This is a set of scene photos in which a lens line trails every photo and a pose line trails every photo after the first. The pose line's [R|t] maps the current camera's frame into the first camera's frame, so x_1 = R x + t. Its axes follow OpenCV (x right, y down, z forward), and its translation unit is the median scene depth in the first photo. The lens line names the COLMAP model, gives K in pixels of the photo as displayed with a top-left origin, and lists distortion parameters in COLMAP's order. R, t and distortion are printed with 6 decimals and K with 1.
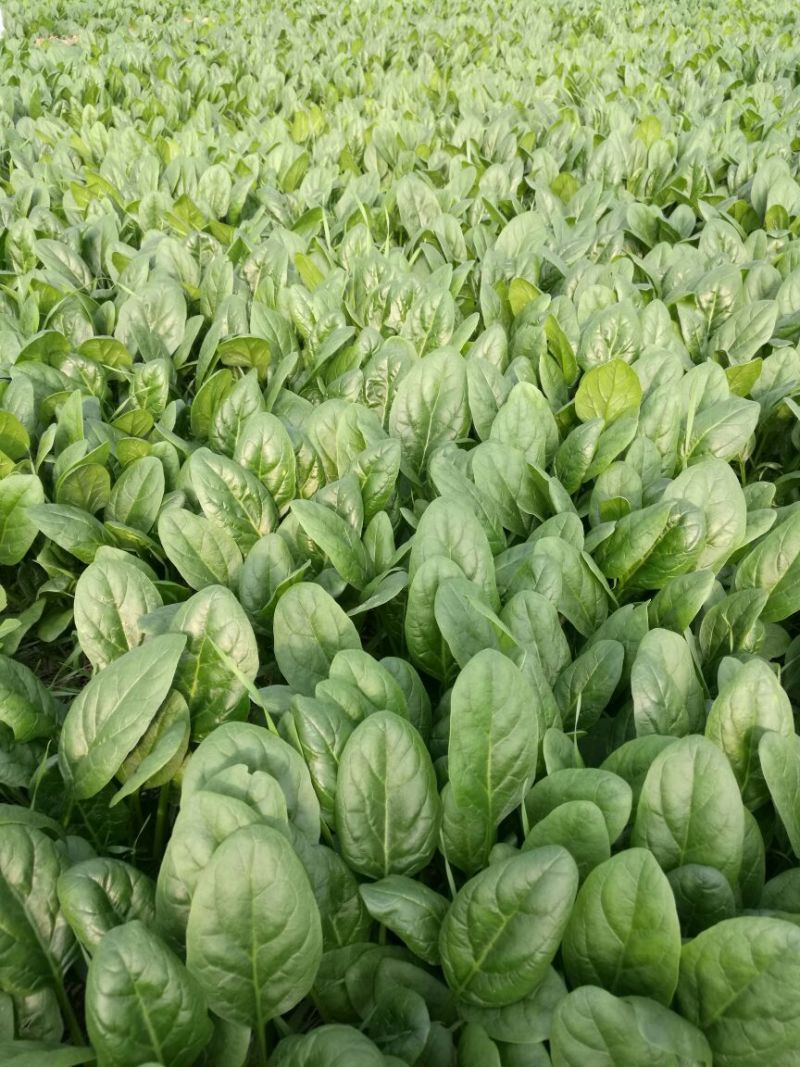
lens RADIAL K [[780.8, 0, 400.0], [0, 780.8, 533.5], [0, 0, 1]] dist [-0.015745, 0.036044]
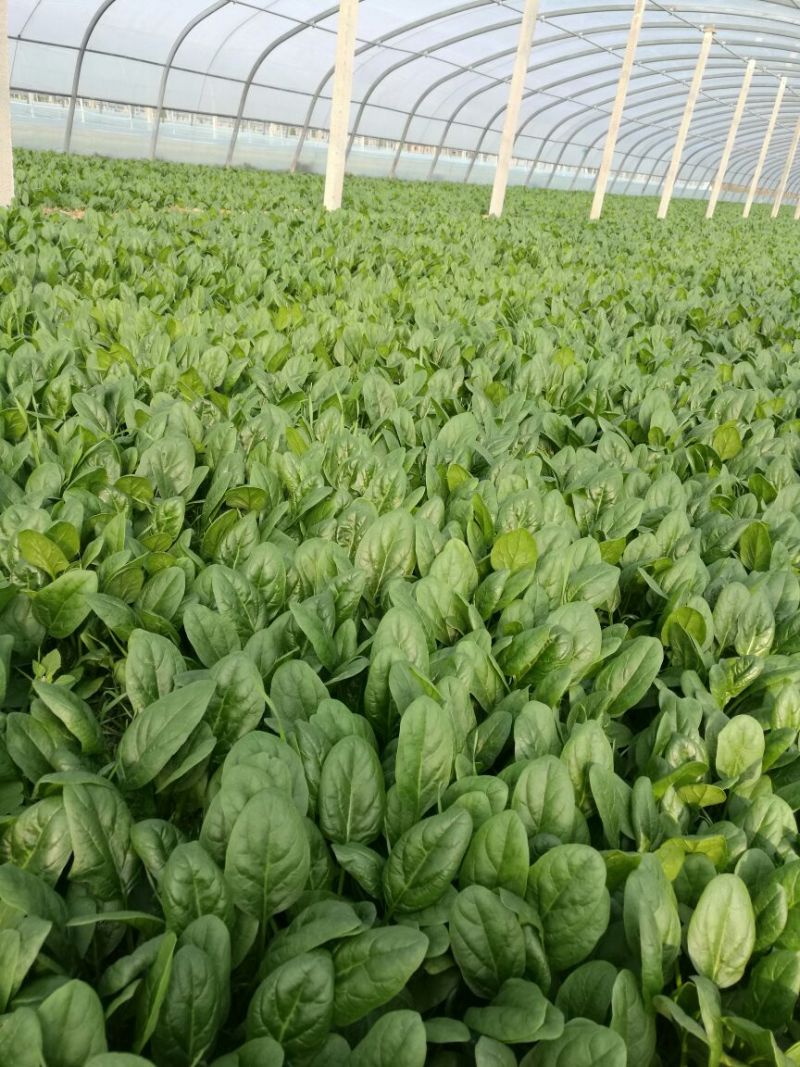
lens RADIAL K [[780.8, 0, 400.0], [0, 780.8, 533.5], [0, 0, 1]] dist [-0.015745, 0.036044]
pose [[0.991913, 0.093689, 0.085623, -0.040488], [-0.074562, 0.976076, -0.204245, 0.060223], [-0.102710, 0.196209, 0.975168, -0.236940]]
